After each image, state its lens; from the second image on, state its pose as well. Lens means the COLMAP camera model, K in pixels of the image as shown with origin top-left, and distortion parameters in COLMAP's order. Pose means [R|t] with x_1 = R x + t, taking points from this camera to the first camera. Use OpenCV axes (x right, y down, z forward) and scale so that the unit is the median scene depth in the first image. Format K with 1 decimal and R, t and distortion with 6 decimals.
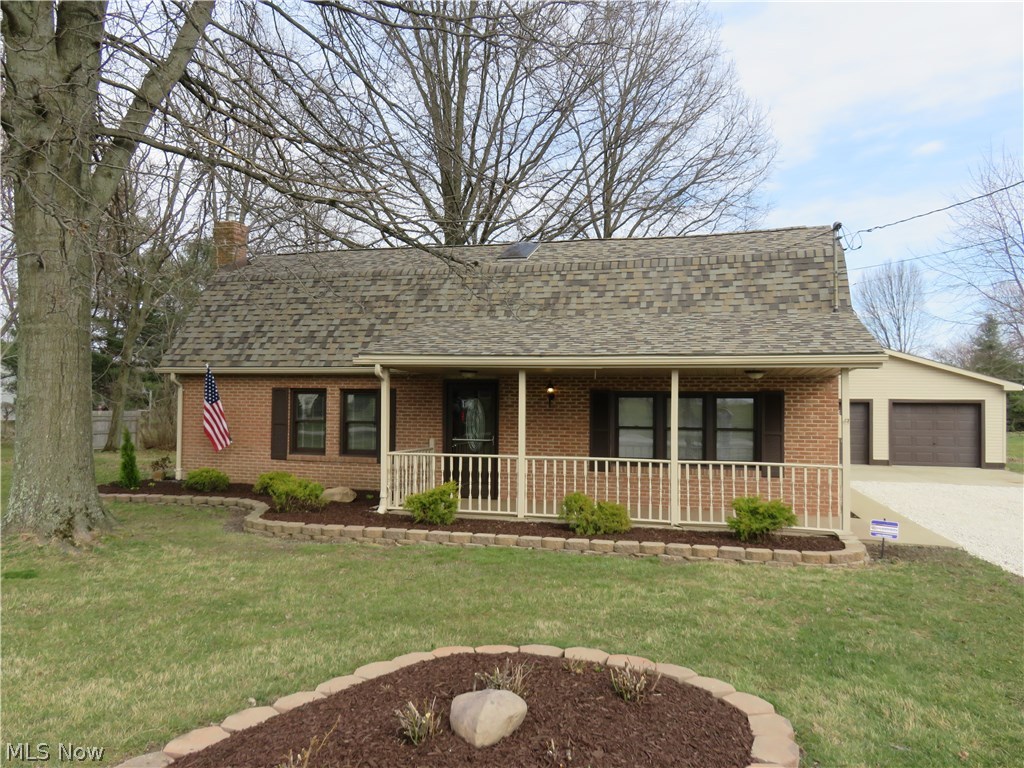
lens RADIAL K [[757.2, 0, 515.4], [0, 757.2, 384.8], [0, 0, 1]] dist [-0.007113, -0.003981]
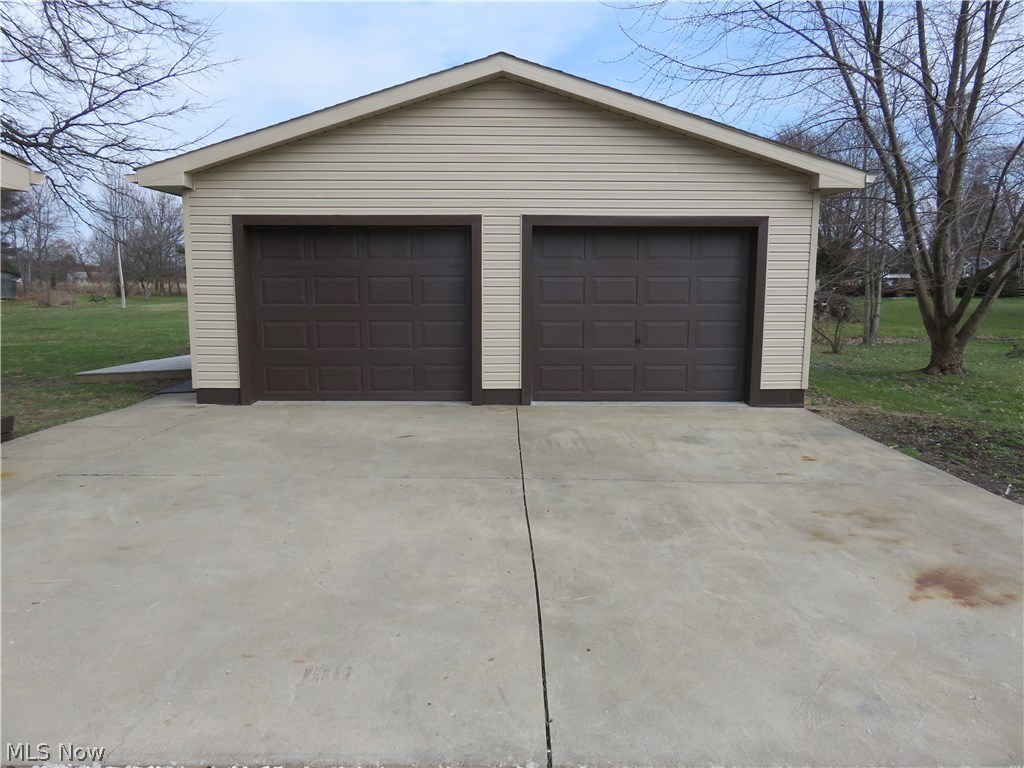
lens RADIAL K [[757.2, 0, 511.6], [0, 757.2, 382.8], [0, 0, 1]] dist [-0.007113, -0.003981]
pose [[0.952960, -0.044876, 0.299757, 0.692257], [-0.004070, 0.986995, 0.160700, 0.071301], [-0.303070, -0.154361, 0.940384, 1.203771]]
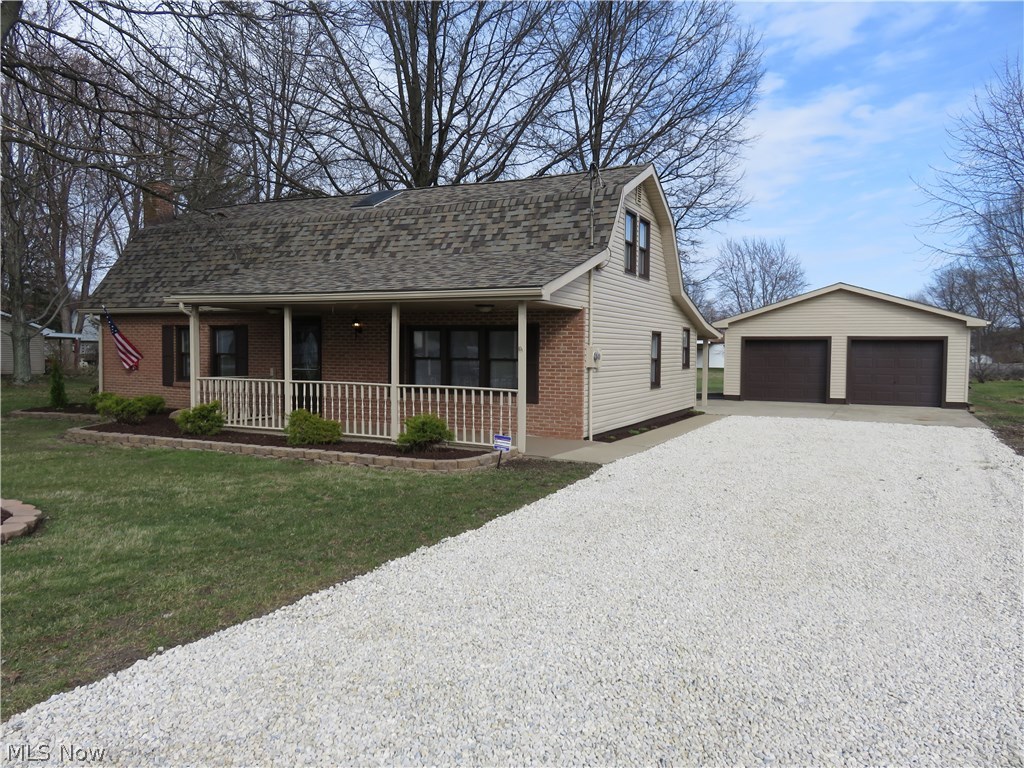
lens RADIAL K [[757.2, 0, 511.7], [0, 757.2, 390.2], [0, 0, 1]] dist [-0.007113, -0.003981]
pose [[0.983467, 0.009536, -0.180835, 0.445638], [0.005364, 0.996640, 0.081728, 0.012229], [0.181007, -0.081347, 0.980112, -0.066229]]
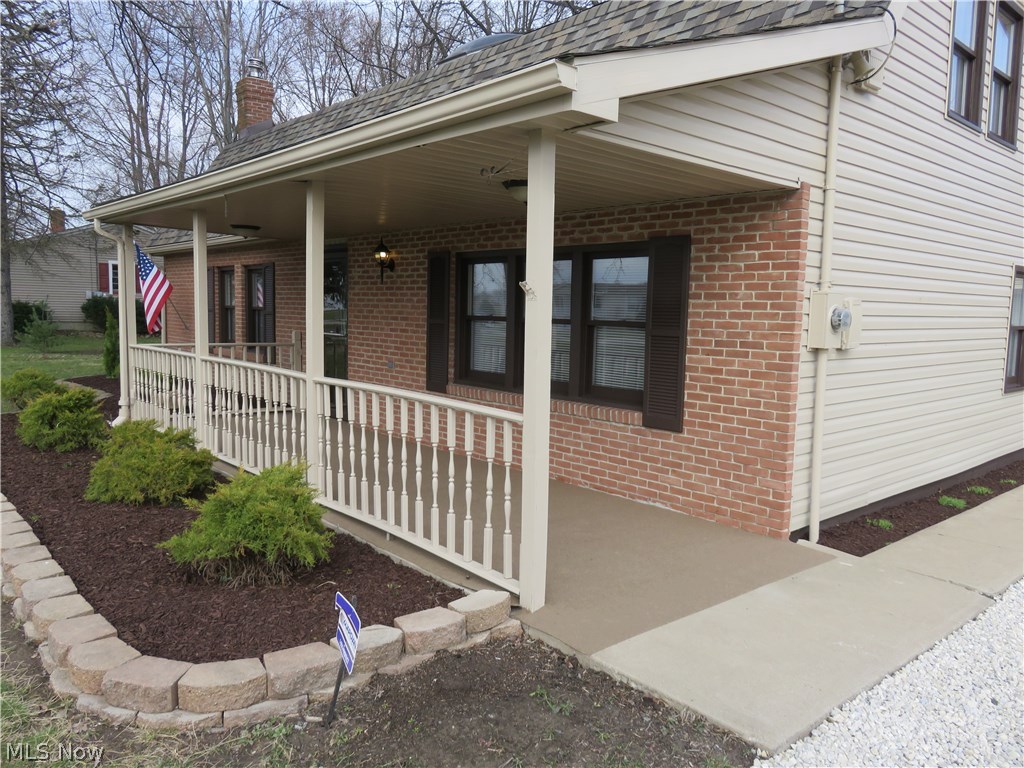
lens RADIAL K [[757.2, 0, 515.3], [0, 757.2, 383.5], [0, 0, 1]] dist [-0.007113, -0.003981]
pose [[0.837370, 0.061669, -0.543146, 0.444911], [0.005644, 0.992587, 0.121401, 0.034017], [0.546607, -0.104724, 0.830815, 0.499749]]
